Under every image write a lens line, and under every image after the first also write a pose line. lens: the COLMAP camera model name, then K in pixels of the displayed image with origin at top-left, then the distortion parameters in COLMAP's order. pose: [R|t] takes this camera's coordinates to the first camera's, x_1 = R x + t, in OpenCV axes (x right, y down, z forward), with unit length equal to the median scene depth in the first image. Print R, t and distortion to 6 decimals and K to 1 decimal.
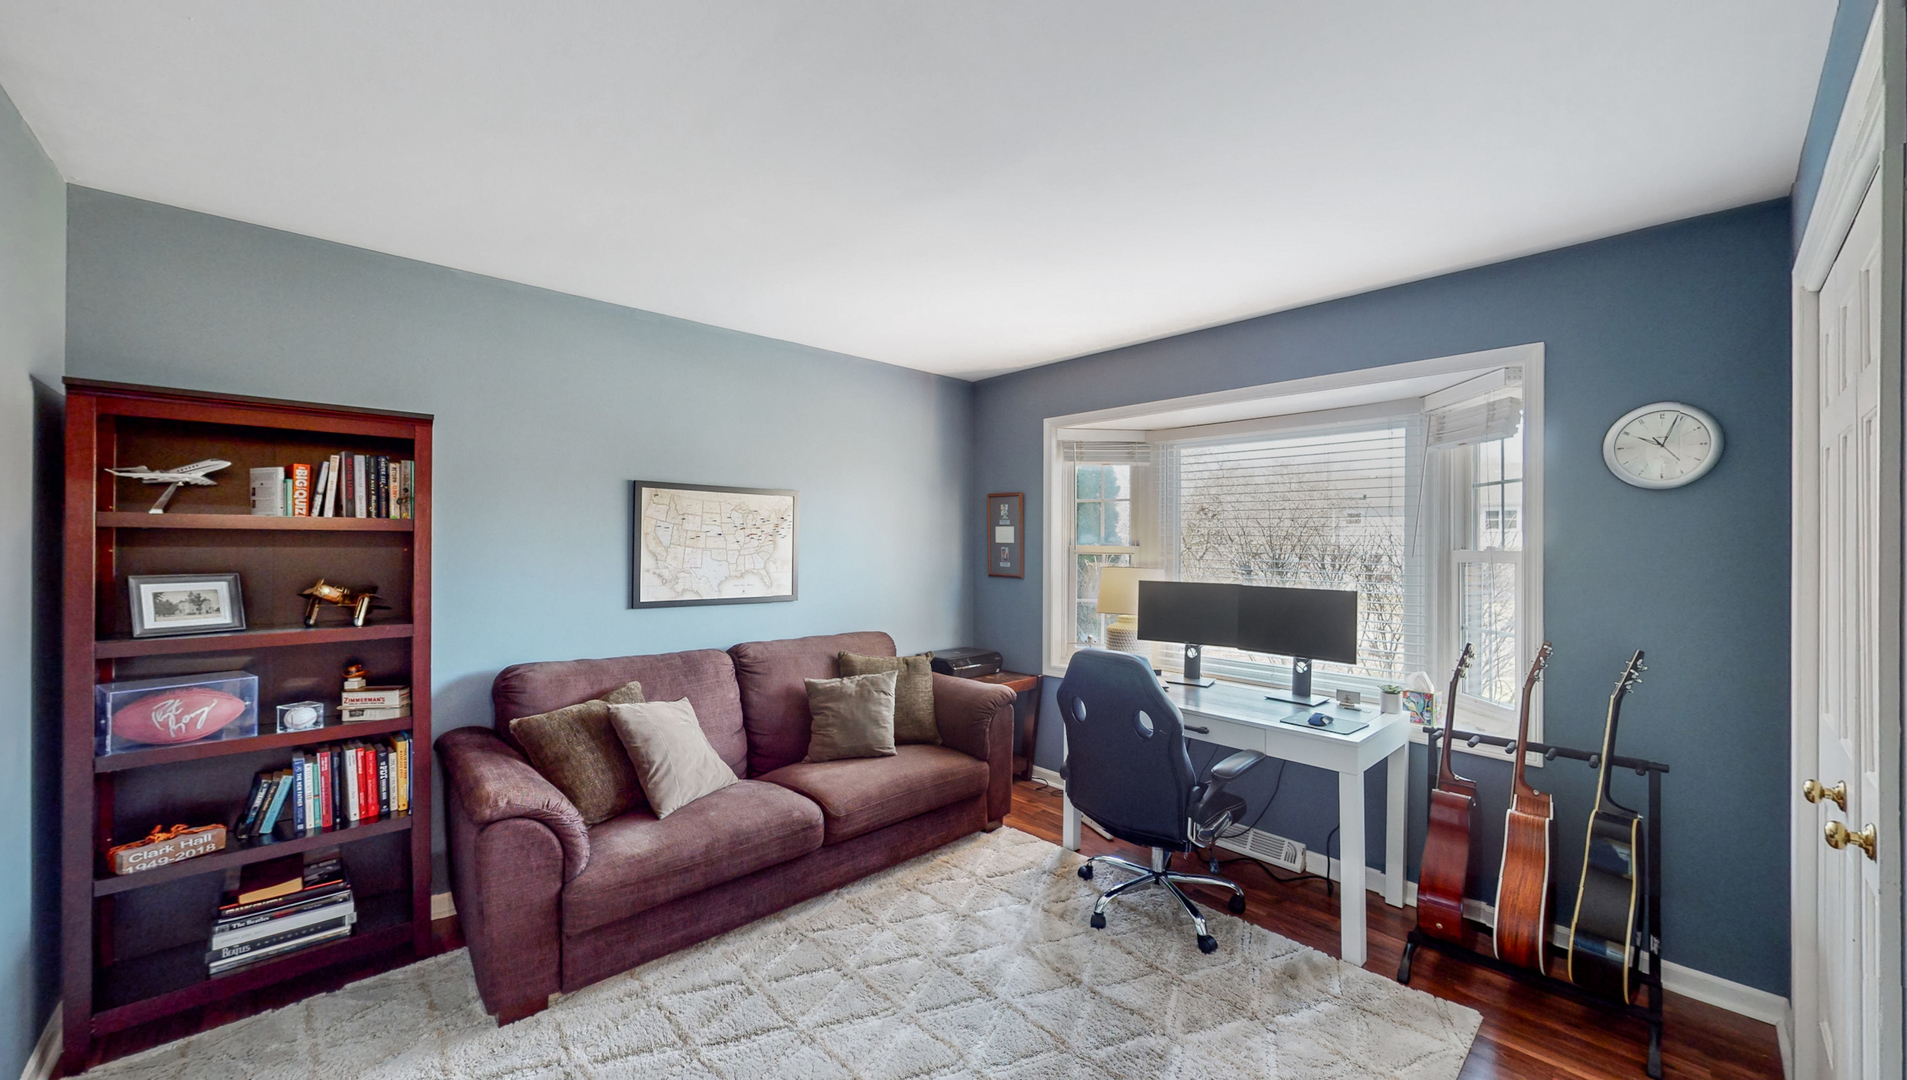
lens RADIAL K [[663.3, 0, 941.0], [0, 663.3, 547.1], [0, 0, 1]] dist [0.000795, -0.000003]
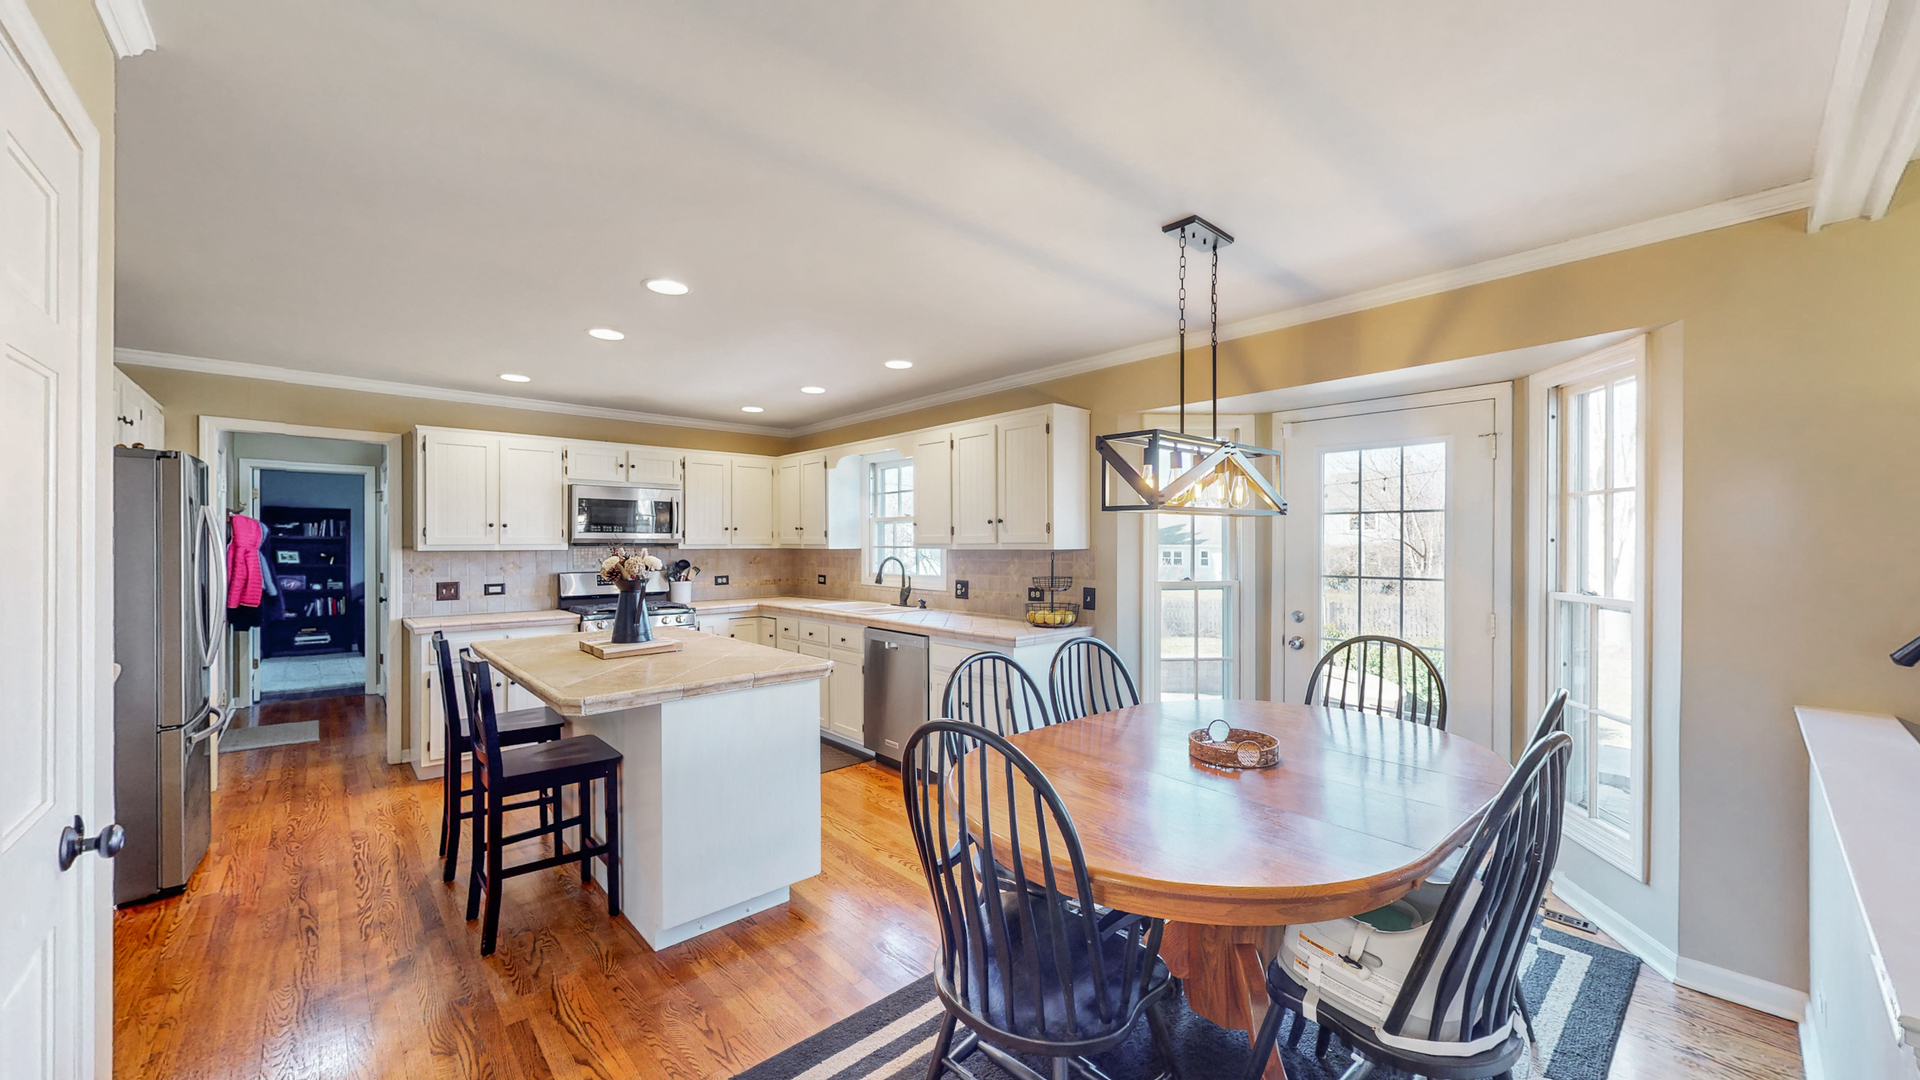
lens RADIAL K [[702.0, 0, 976.3], [0, 702.0, 539.7], [0, 0, 1]] dist [0.000295, -0.000035]
pose [[0.999966, -0.007713, 0.003015, 2.958478], [0.007733, 0.999947, -0.006853, 0.038282], [-0.002962, 0.006876, 0.999972, -3.197052]]
